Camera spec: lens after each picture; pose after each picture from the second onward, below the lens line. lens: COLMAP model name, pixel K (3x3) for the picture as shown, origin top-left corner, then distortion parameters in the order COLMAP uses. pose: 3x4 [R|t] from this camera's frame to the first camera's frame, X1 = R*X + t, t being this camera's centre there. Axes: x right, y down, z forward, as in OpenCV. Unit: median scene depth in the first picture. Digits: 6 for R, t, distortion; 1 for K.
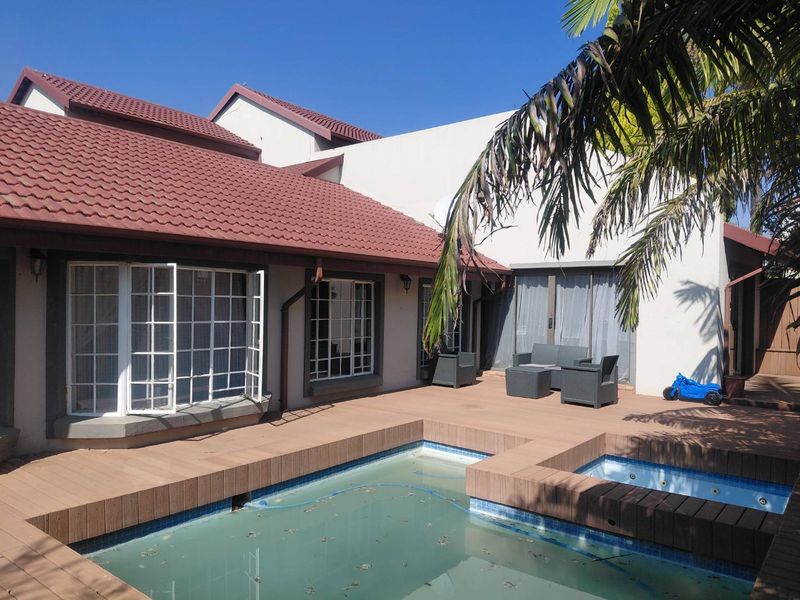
lens RADIAL K [[588.5, 0, 400.0], [0, 588.5, 300.0], [0, 0, 1]] dist [0.000574, -0.000996]
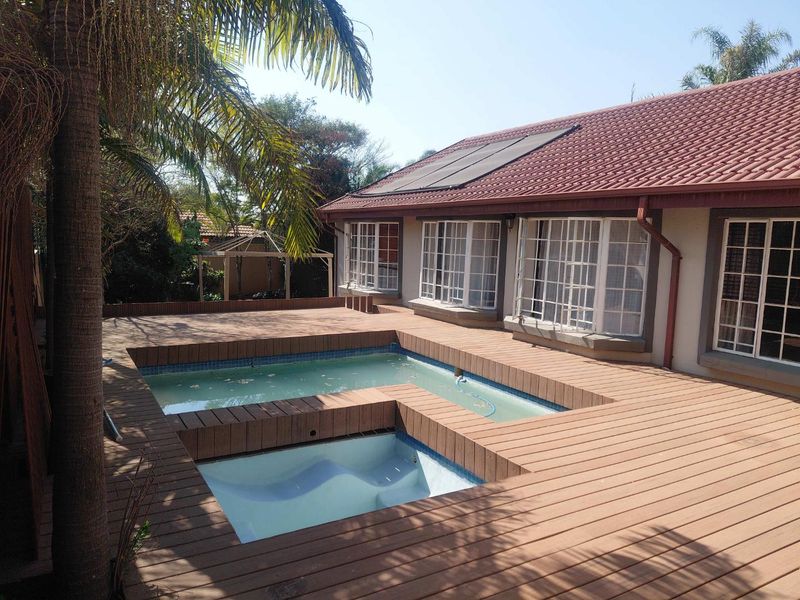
lens RADIAL K [[560.8, 0, 400.0], [0, 560.8, 300.0], [0, 0, 1]] dist [0.002125, 0.000167]
pose [[-0.369139, 0.076138, -0.926250, 0.924733], [-0.036182, 0.994706, 0.096185, 0.015394], [0.928670, 0.069020, -0.364430, 1.129727]]
